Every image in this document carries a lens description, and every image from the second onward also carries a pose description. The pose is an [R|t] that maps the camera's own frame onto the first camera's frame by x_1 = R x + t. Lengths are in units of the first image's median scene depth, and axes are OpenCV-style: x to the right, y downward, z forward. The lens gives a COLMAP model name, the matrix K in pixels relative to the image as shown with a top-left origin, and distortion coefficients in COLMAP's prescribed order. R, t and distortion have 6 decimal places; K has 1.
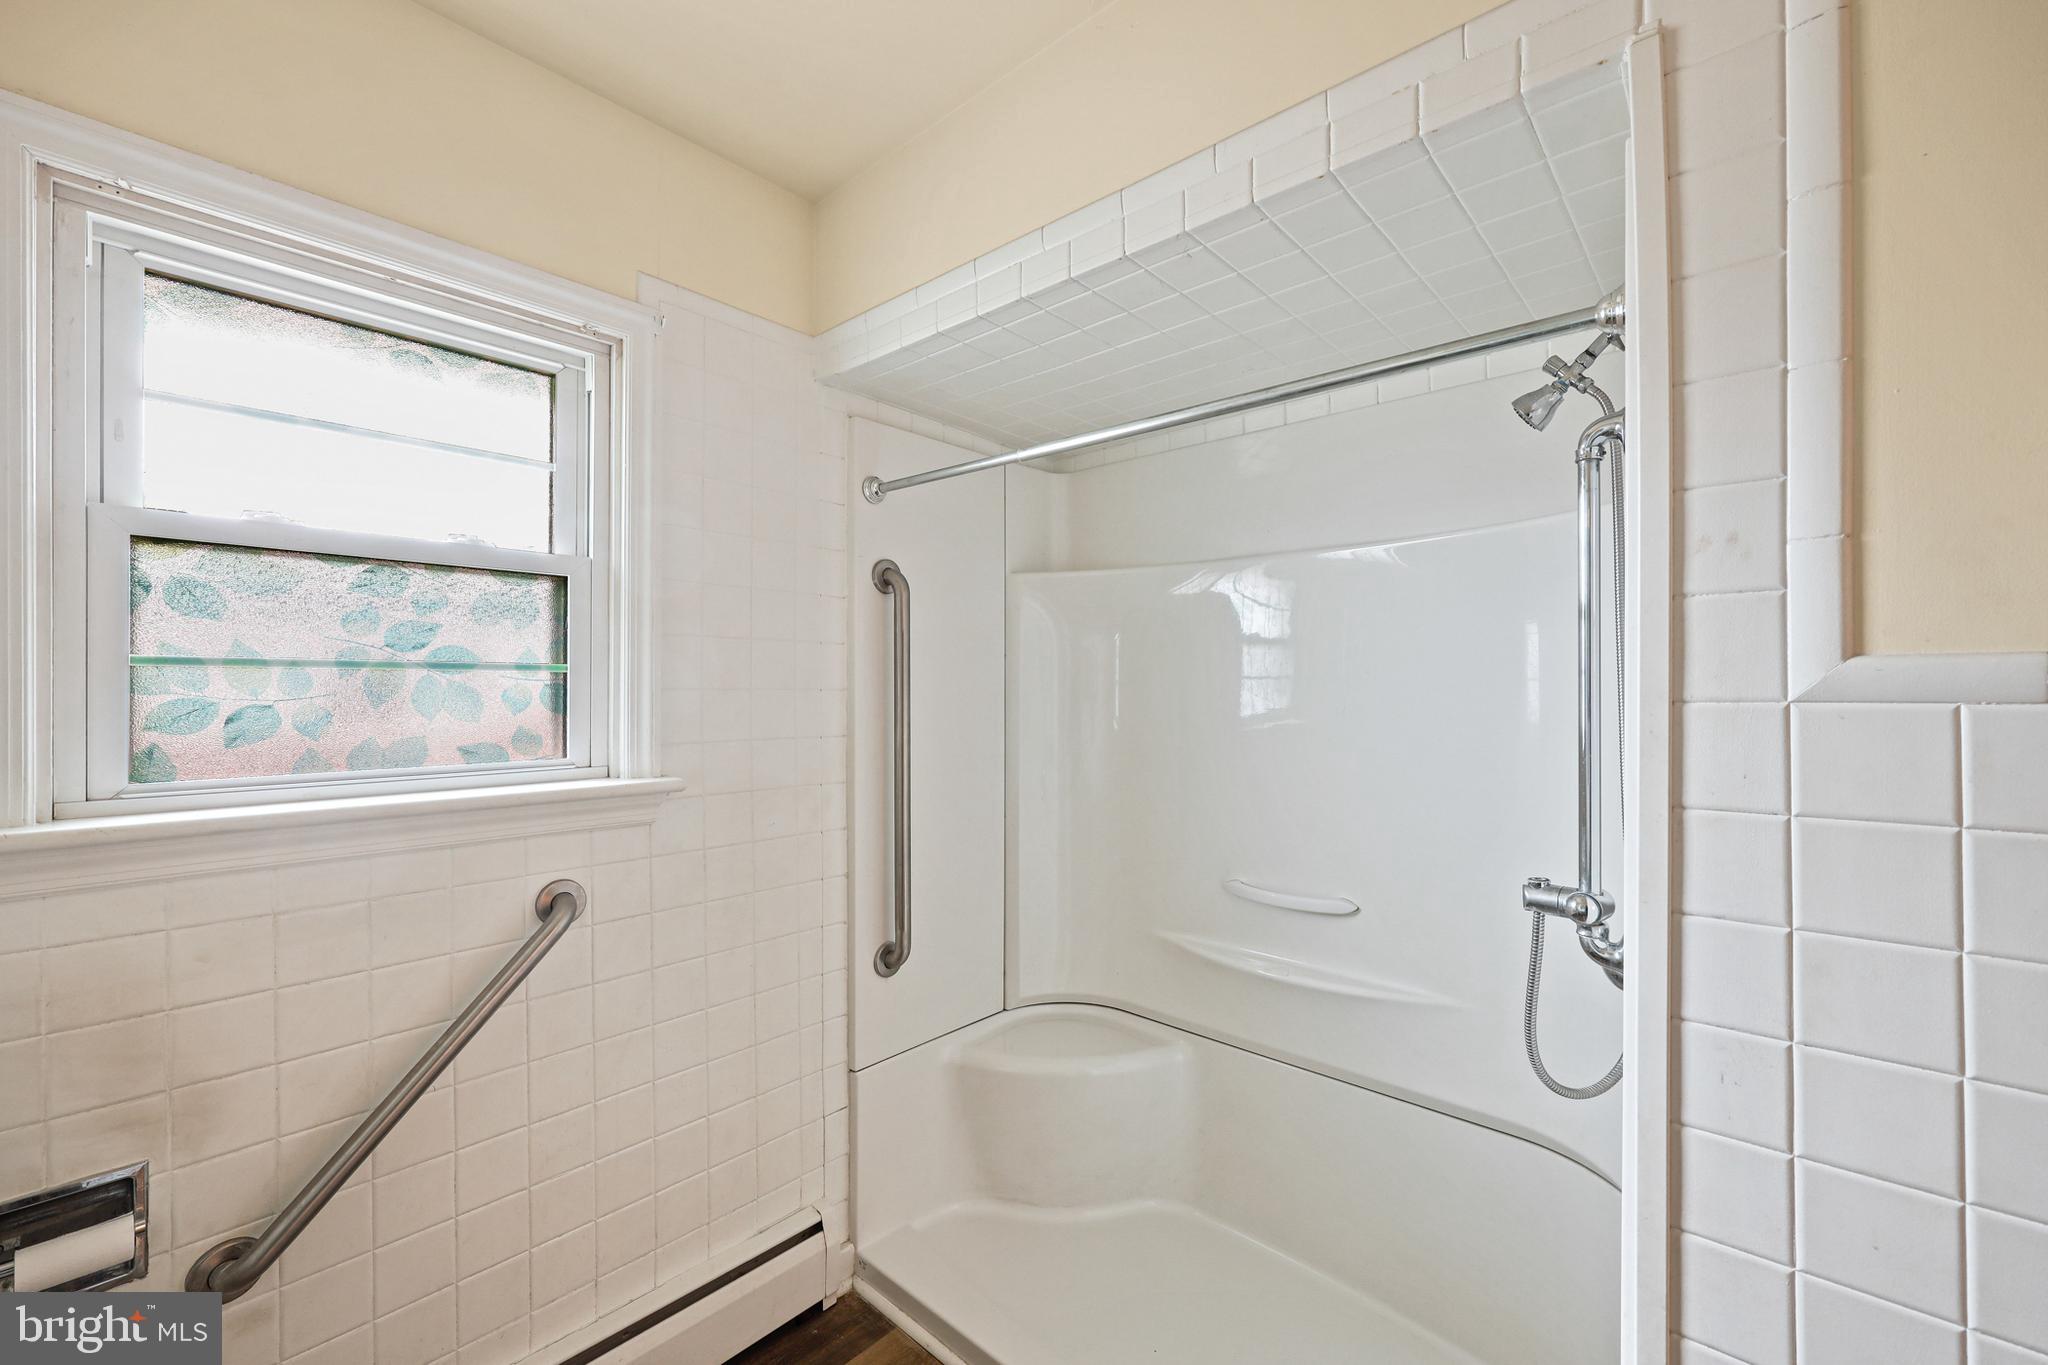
lens RADIAL K [[830.8, 0, 1027.7], [0, 830.8, 687.1], [0, 0, 1]] dist [0.002548, 0.001352]
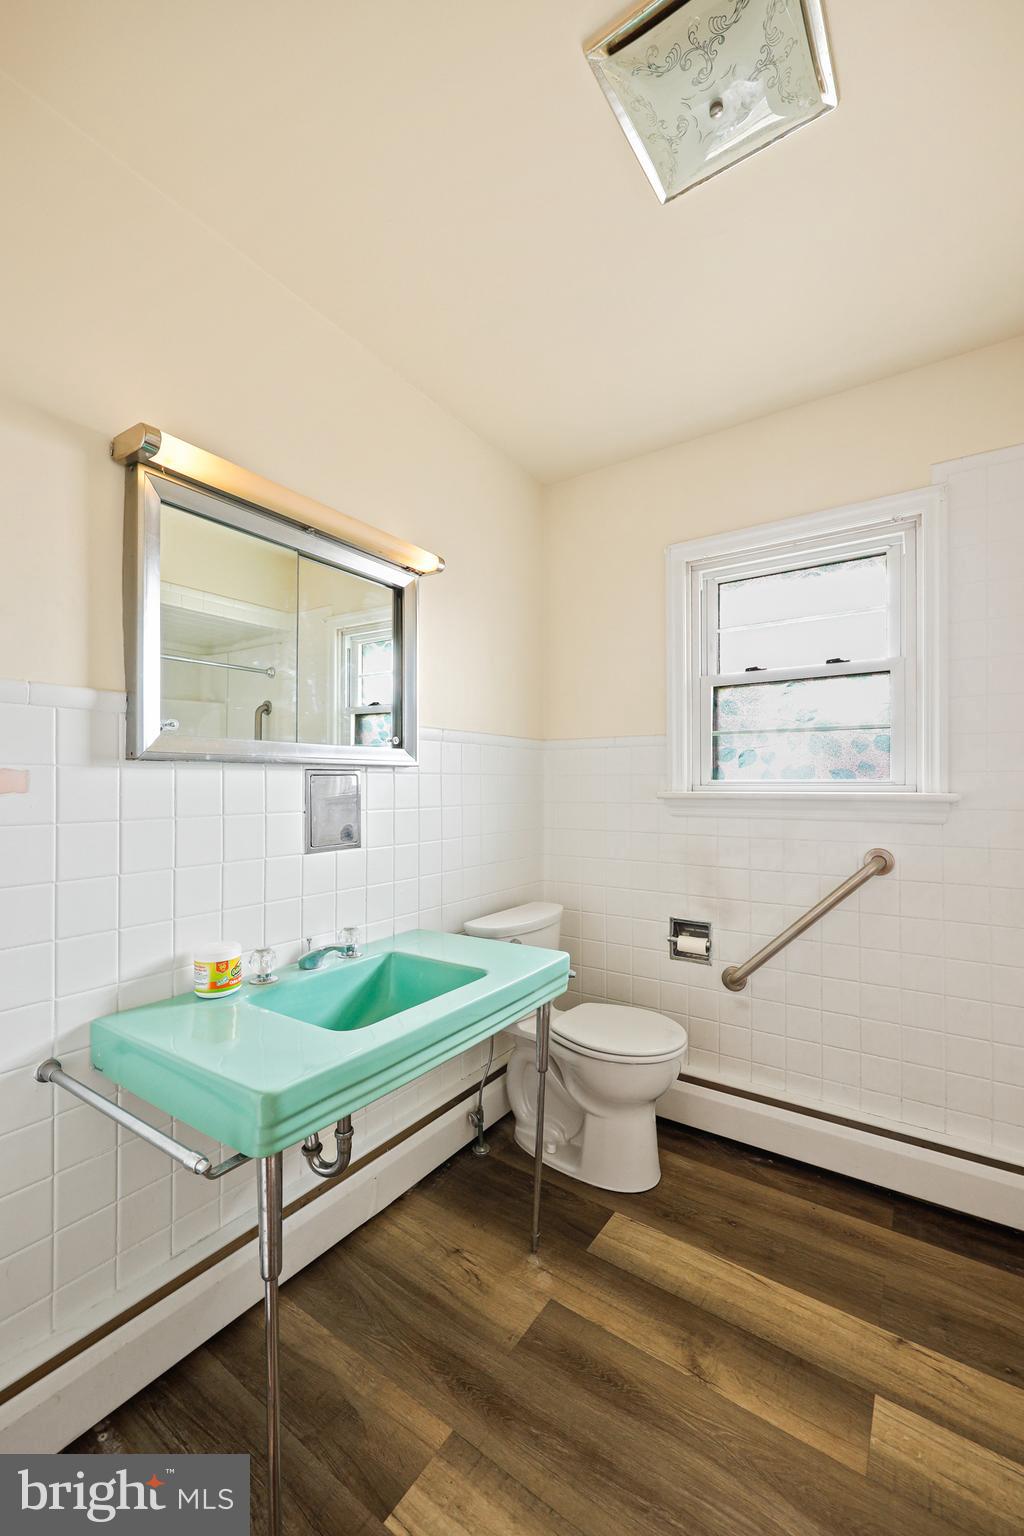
lens RADIAL K [[623.1, 0, 517.6], [0, 623.1, 784.2], [0, 0, 1]] dist [0.002548, 0.001352]
pose [[0.144780, -0.008777, -0.989425, 0.635672], [-0.000116, 0.999961, -0.008887, 0.117438], [0.989464, 0.001401, 0.144773, 0.083501]]
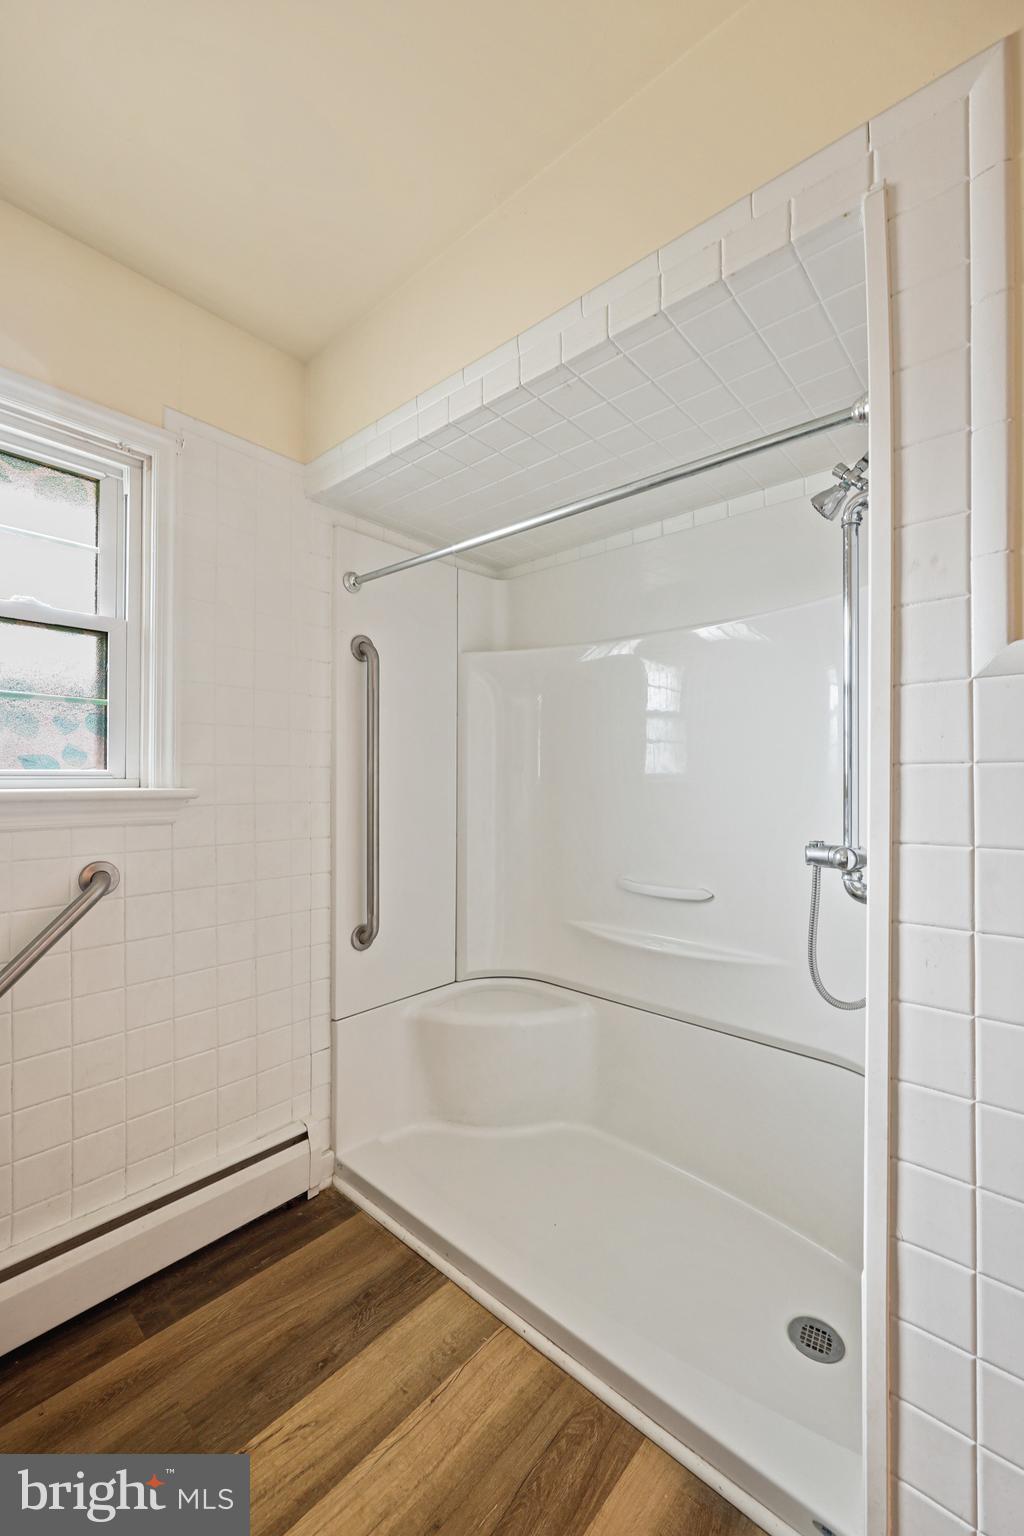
lens RADIAL K [[623.1, 0, 521.6], [0, 623.1, 776.1], [0, 0, 1]] dist [0.002548, 0.001352]
pose [[0.999933, 0.004150, 0.010847, 0.104236], [-0.004079, 0.999970, -0.006616, 0.108140], [-0.010874, 0.006571, 0.999919, 0.002533]]
